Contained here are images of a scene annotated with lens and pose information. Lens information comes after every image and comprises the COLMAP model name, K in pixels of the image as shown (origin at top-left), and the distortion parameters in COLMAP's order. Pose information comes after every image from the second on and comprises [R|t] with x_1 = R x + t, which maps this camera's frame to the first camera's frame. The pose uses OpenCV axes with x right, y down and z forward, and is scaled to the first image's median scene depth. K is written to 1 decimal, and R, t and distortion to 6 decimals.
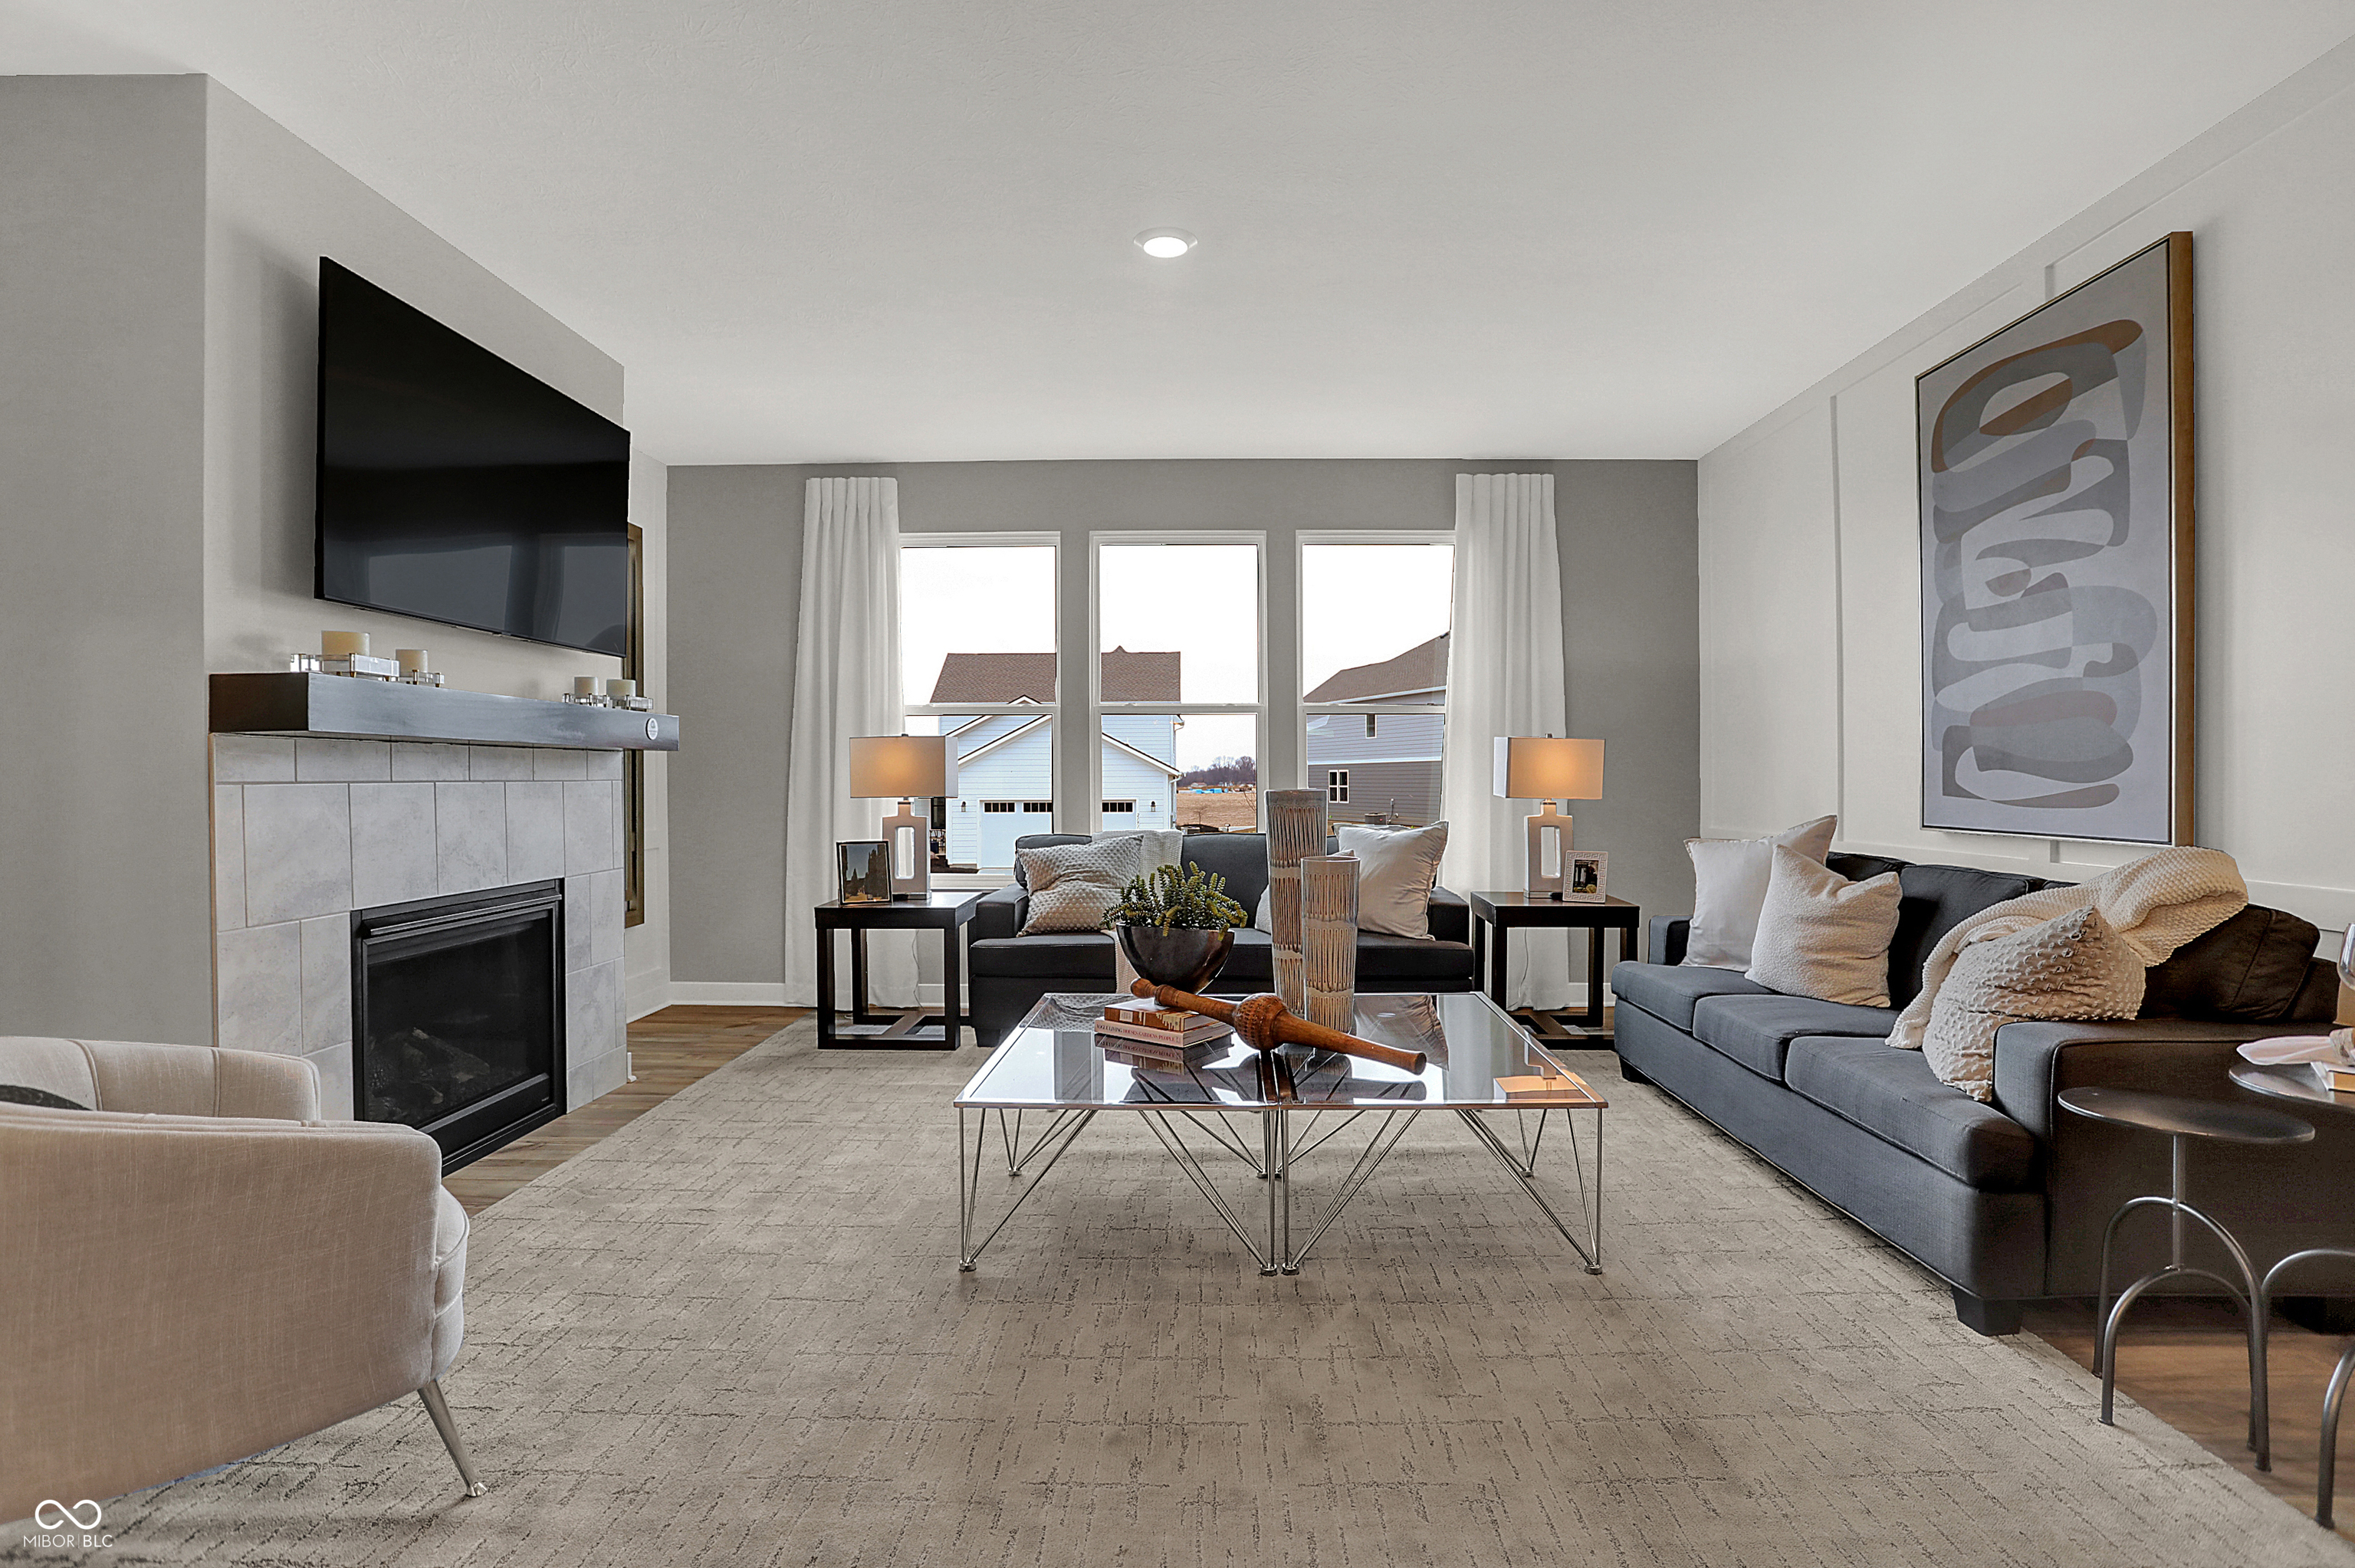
lens RADIAL K [[1148.8, 0, 1177.5], [0, 1148.8, 784.0], [0, 0, 1]] dist [-0.075116, 0.027598]
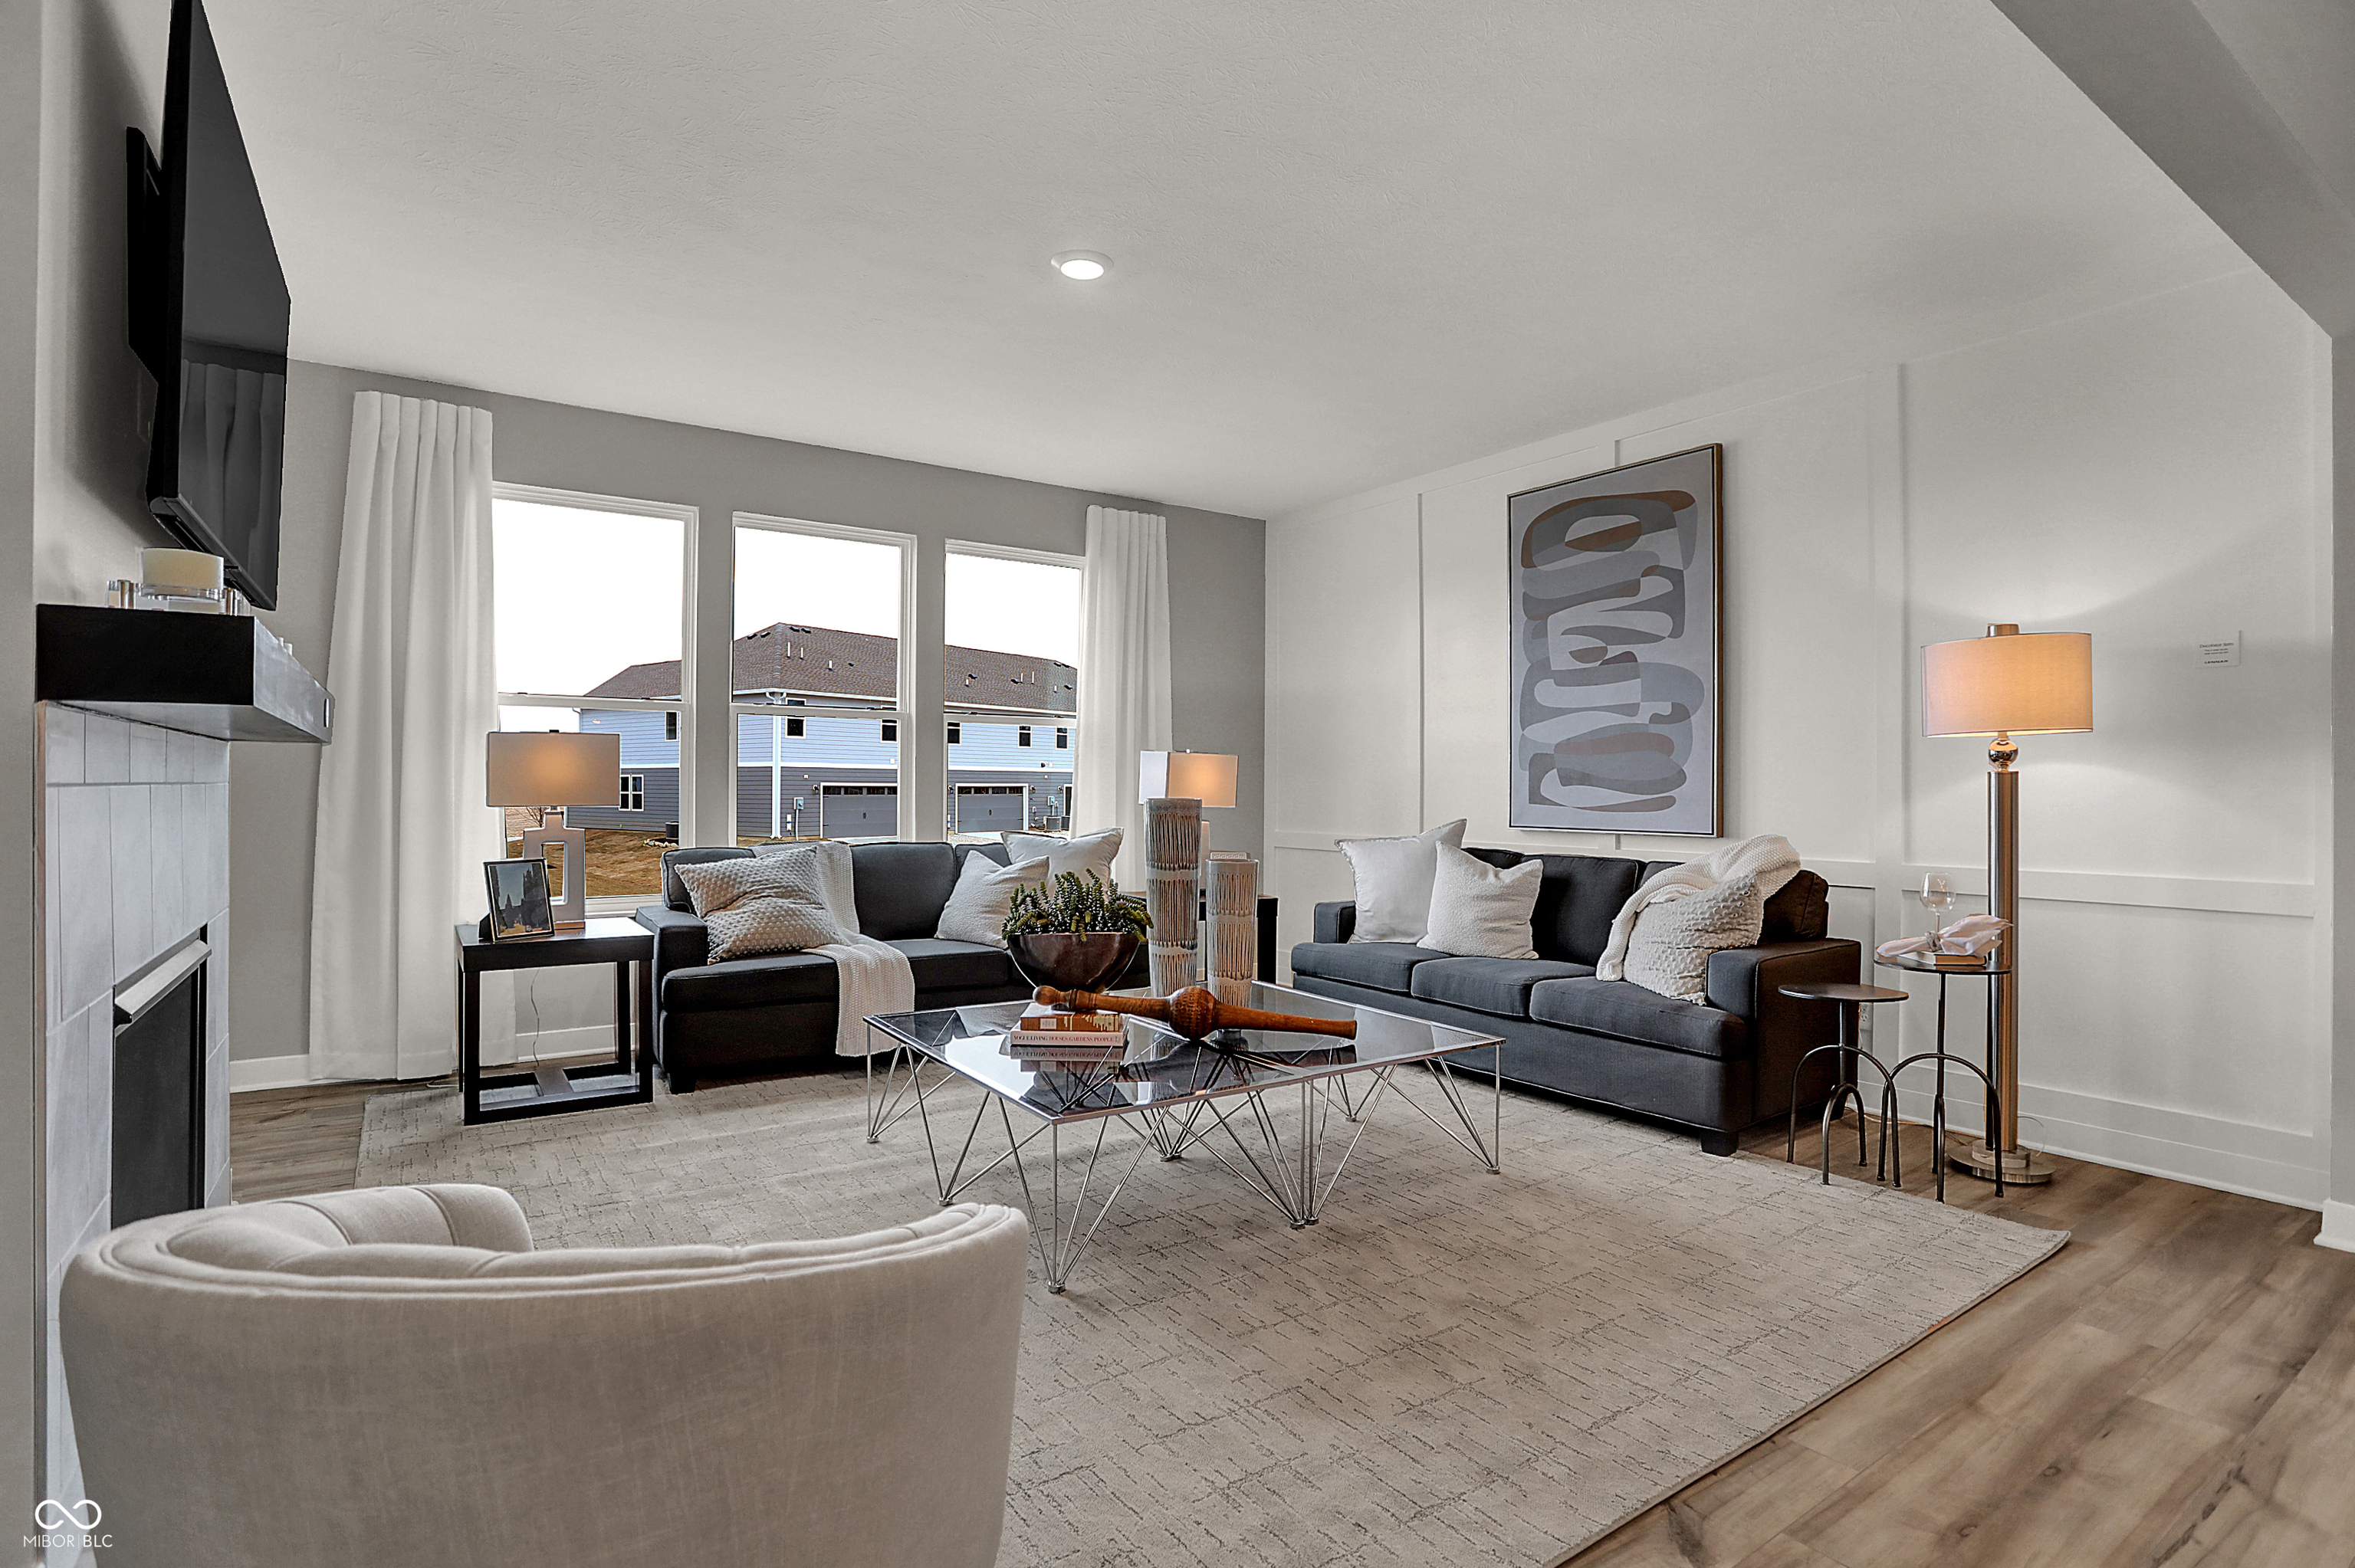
lens RADIAL K [[1160.9, 0, 1189.9], [0, 1160.9, 777.1], [0, 0, 1]] dist [-0.080615, 0.039032]
pose [[0.809168, 0.013590, 0.587420, -0.506904], [-0.005592, 0.999865, -0.015428, 0.002045], [-0.587551, 0.009199, 0.809135, 0.101303]]
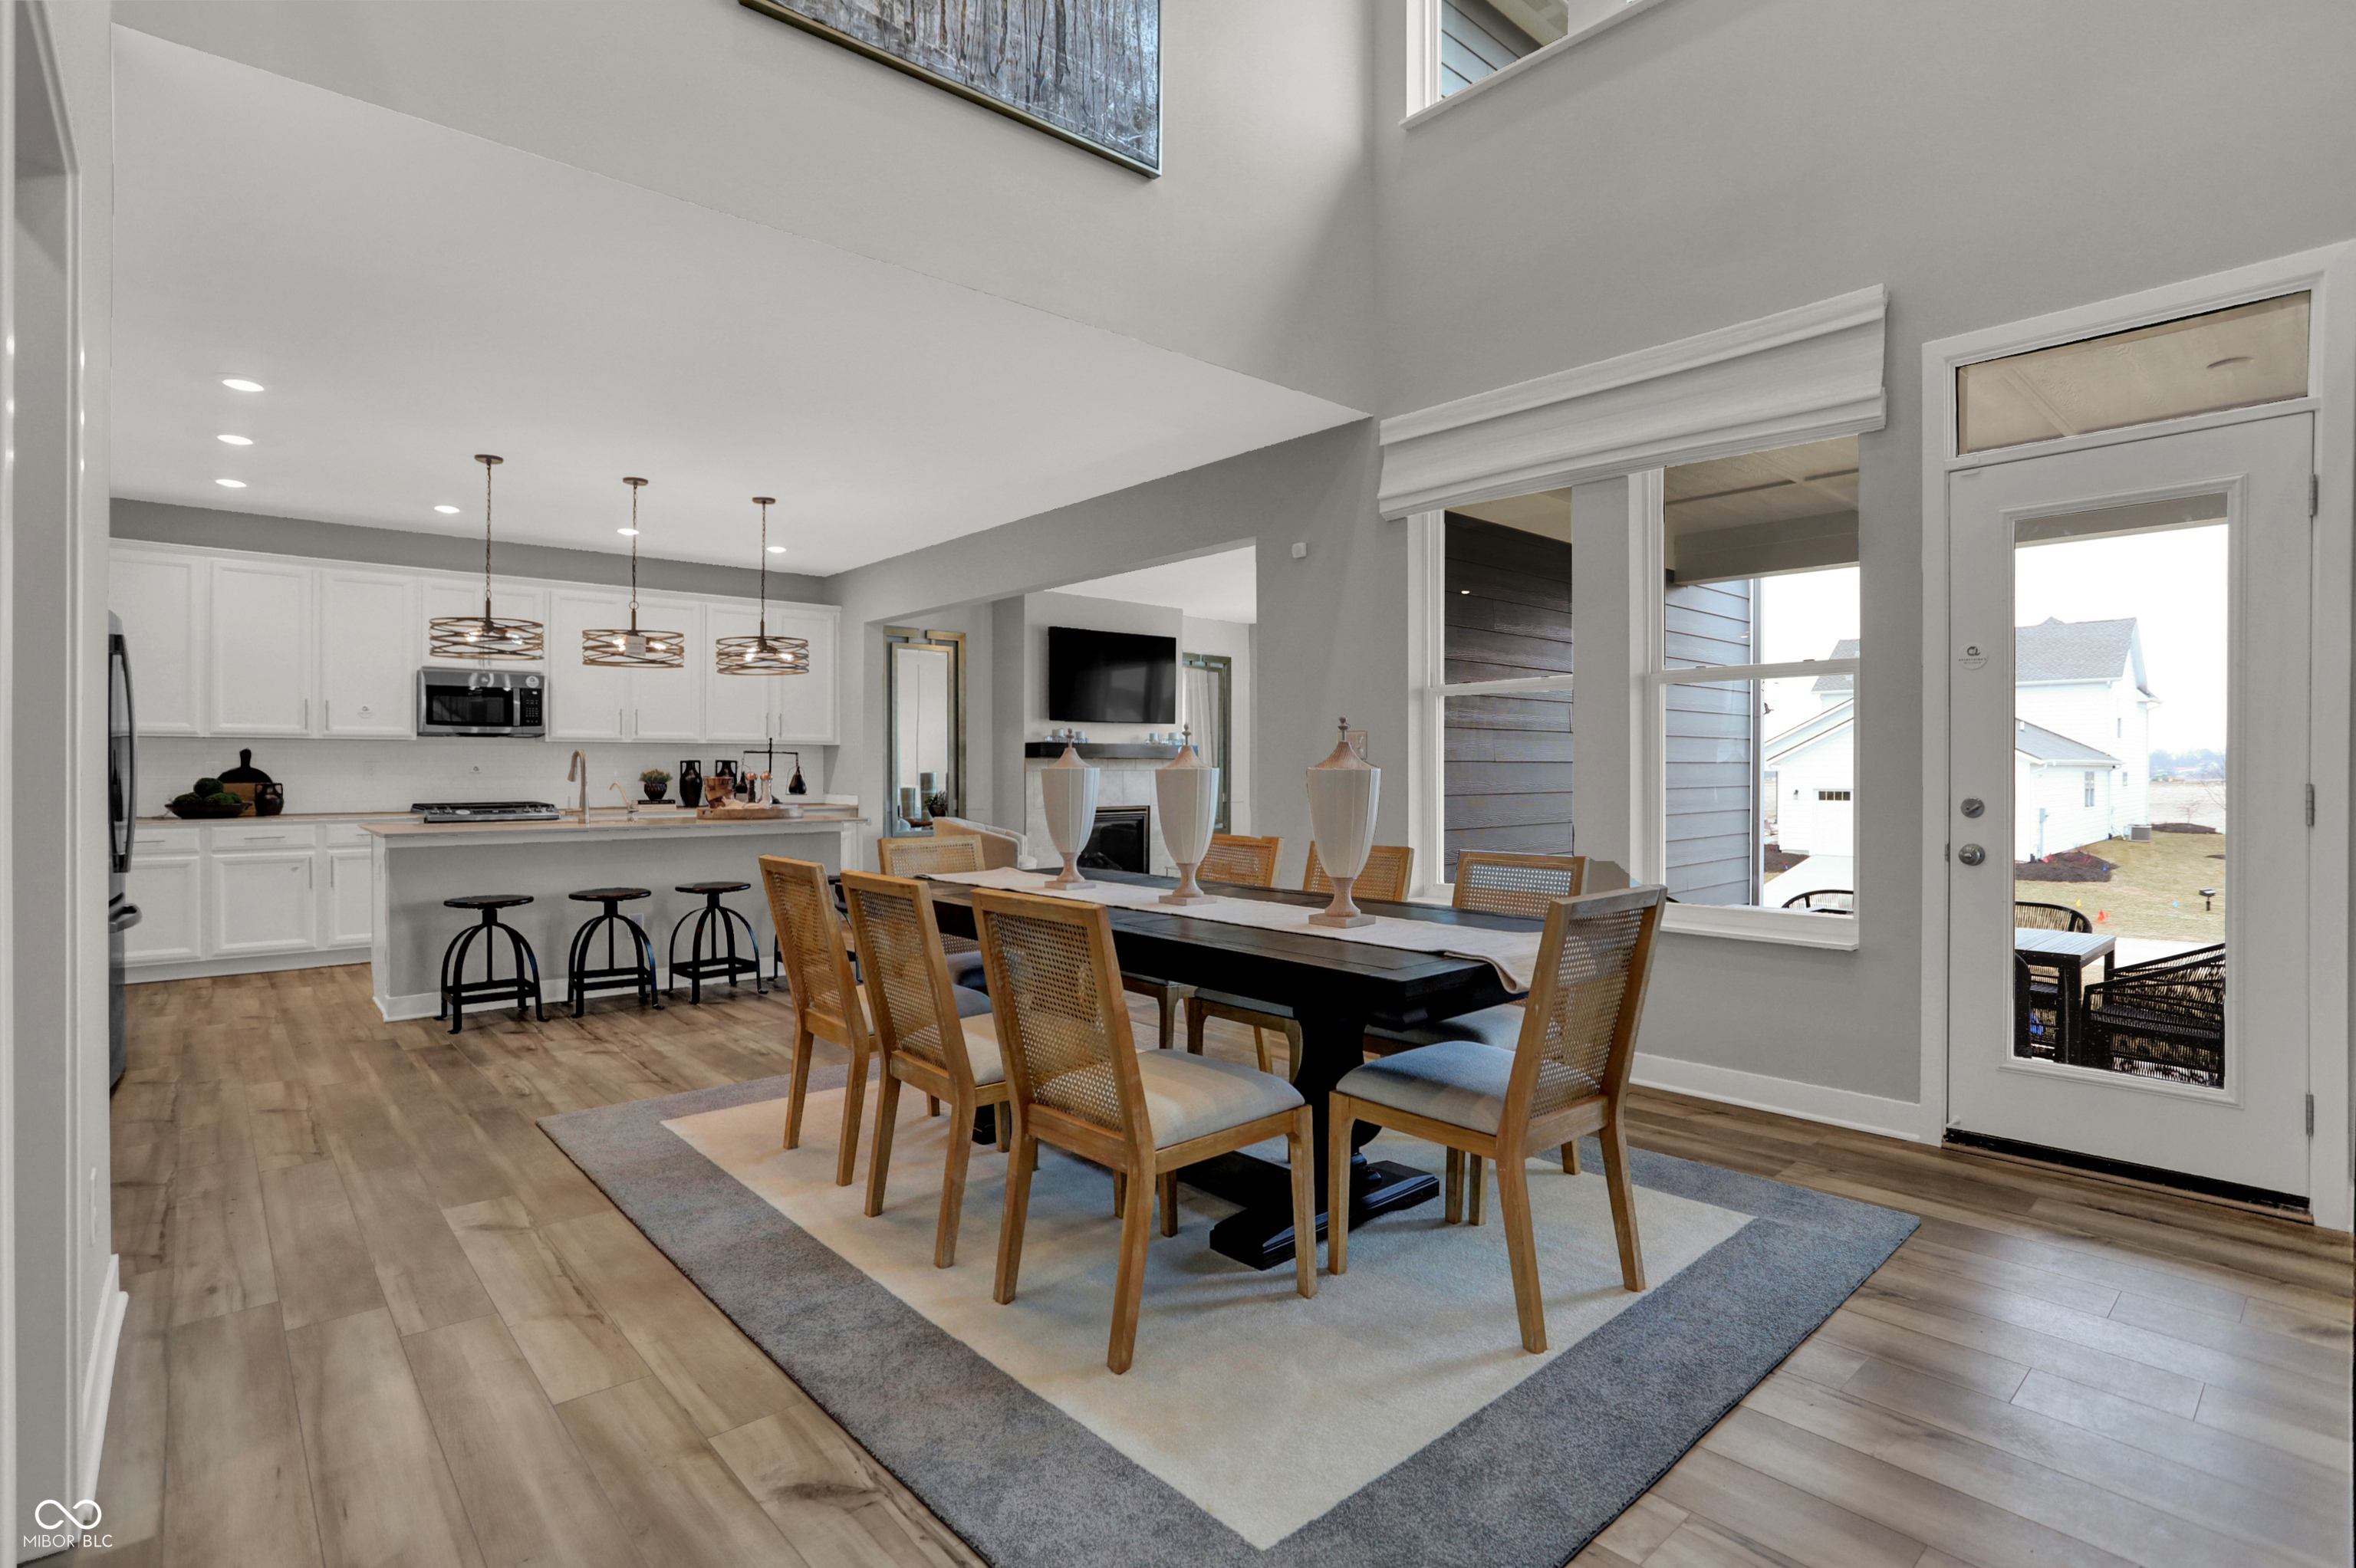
lens RADIAL K [[1138.3, 0, 1163.5], [0, 1138.3, 761.3], [0, 0, 1]] dist [-0.067205, 0.030997]
pose [[0.673676, -0.002663, -0.739022, 1.717220], [-0.005184, 0.999952, -0.008329, -0.002316], [0.739008, 0.009442, 0.673630, -0.955974]]
